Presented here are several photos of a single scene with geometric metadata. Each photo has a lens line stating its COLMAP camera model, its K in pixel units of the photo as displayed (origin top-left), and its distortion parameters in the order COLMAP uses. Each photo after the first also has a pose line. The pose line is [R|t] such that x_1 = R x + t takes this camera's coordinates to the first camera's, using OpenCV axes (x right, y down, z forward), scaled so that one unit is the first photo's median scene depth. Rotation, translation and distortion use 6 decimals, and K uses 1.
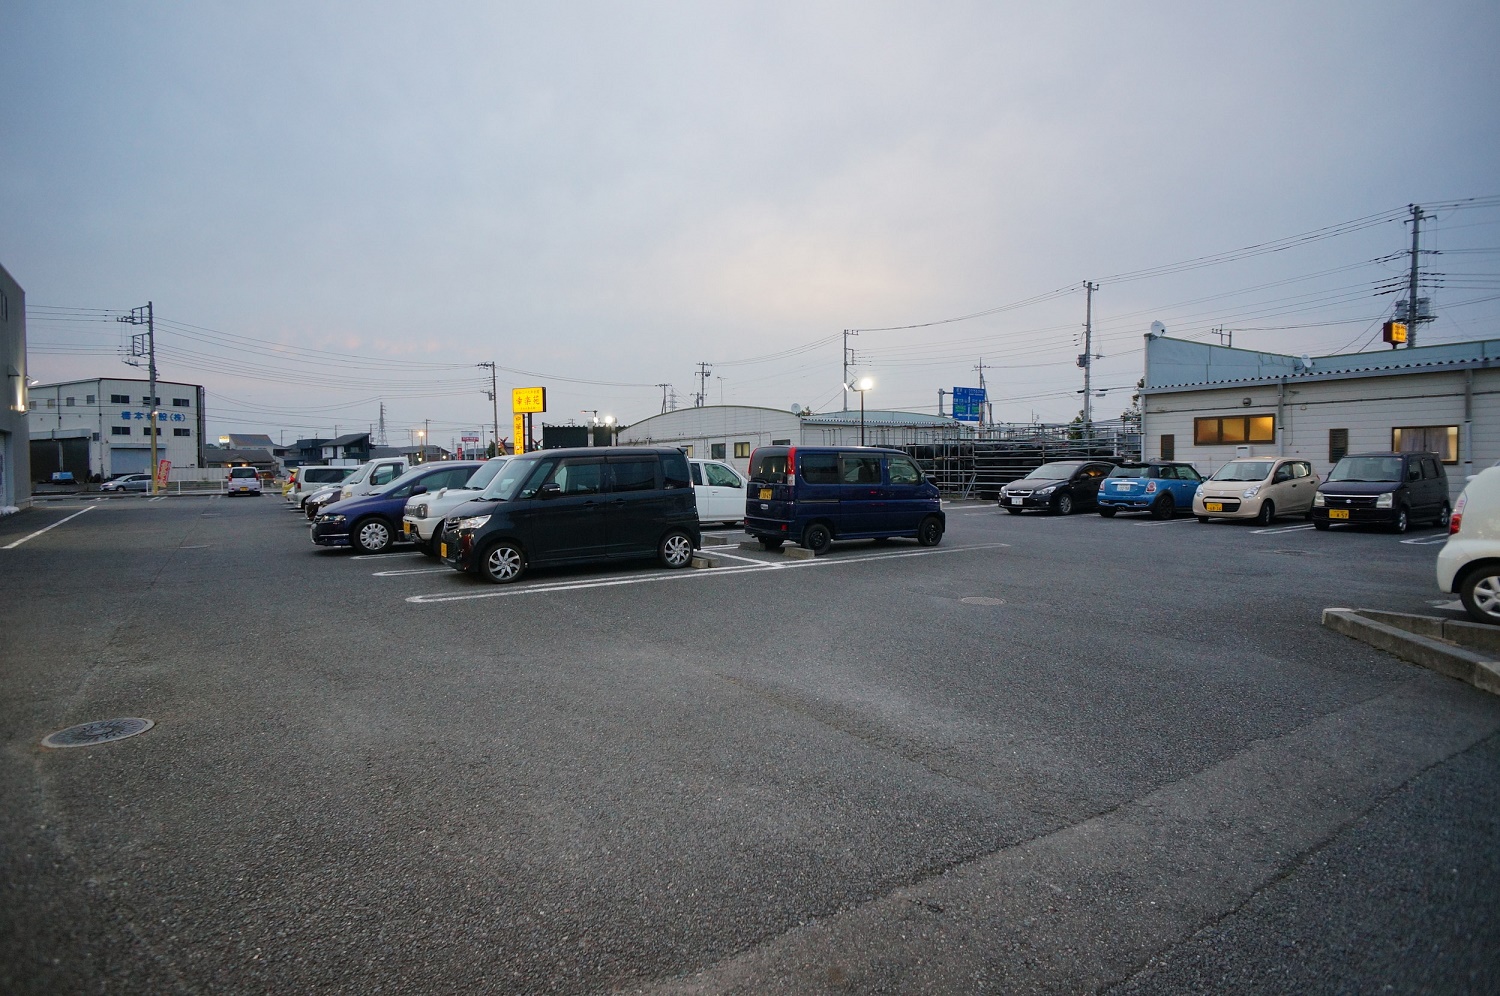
lens RADIAL K [[793.3, 0, 741.4], [0, 793.3, 484.2], [0, 0, 1]] dist [-0.038921, 0.022739]
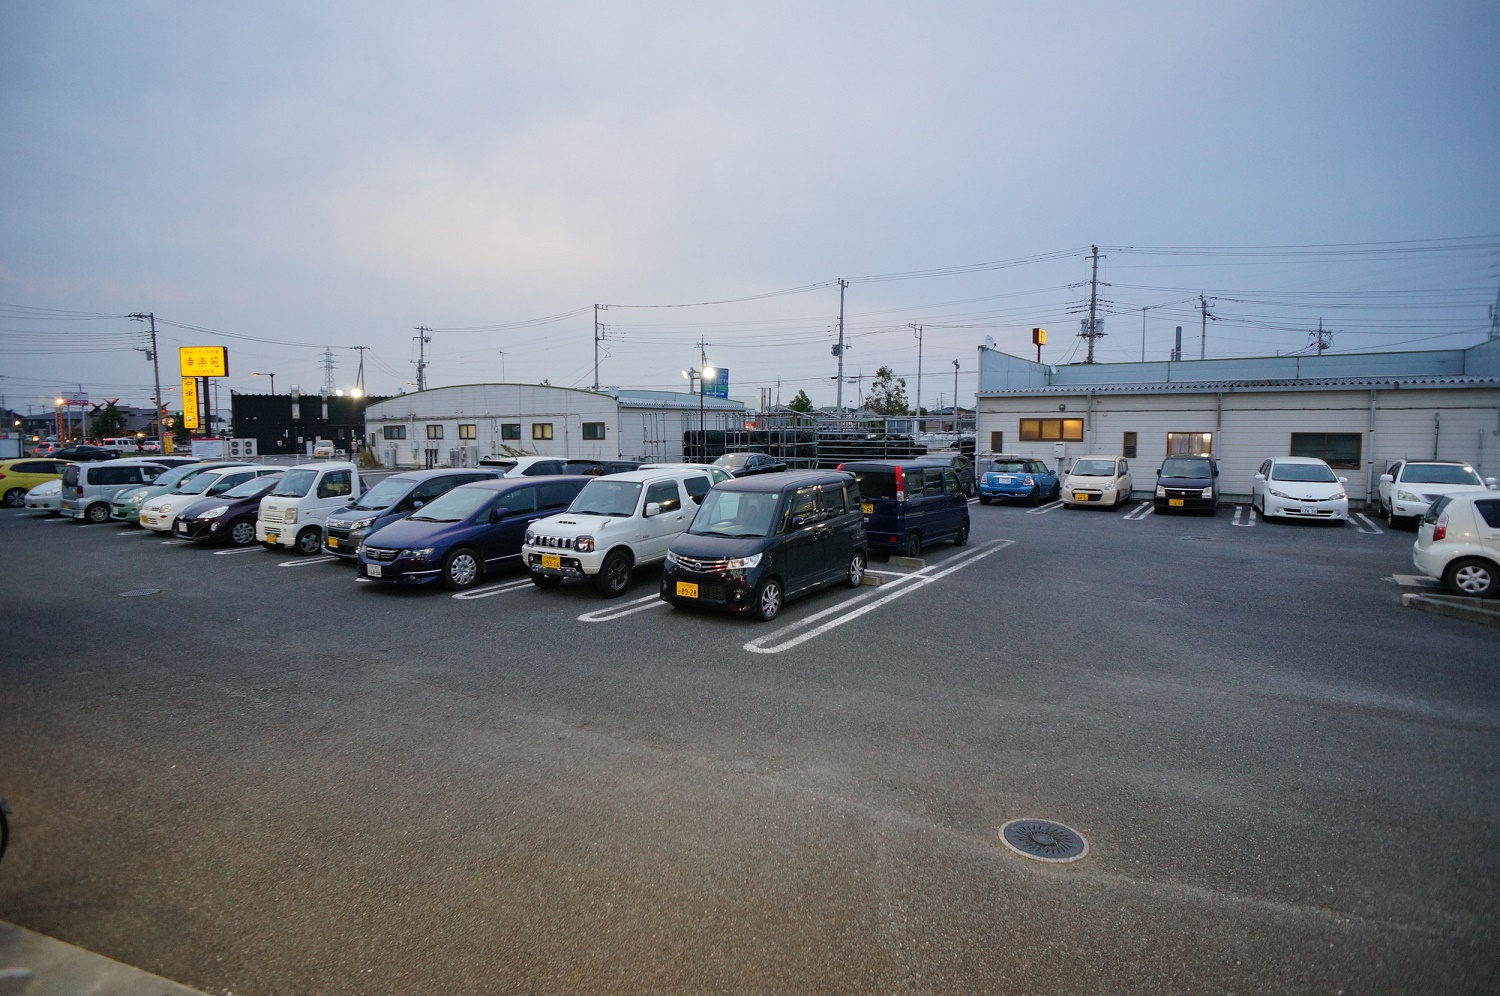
lens RADIAL K [[793.3, 0, 741.4], [0, 793.3, 484.2], [0, 0, 1]] dist [-0.038921, 0.022739]
pose [[0.918049, -0.021852, 0.395863, -0.295497], [0.005094, 0.999048, 0.043334, -0.036488], [-0.396433, -0.037766, 0.917286, 0.041362]]
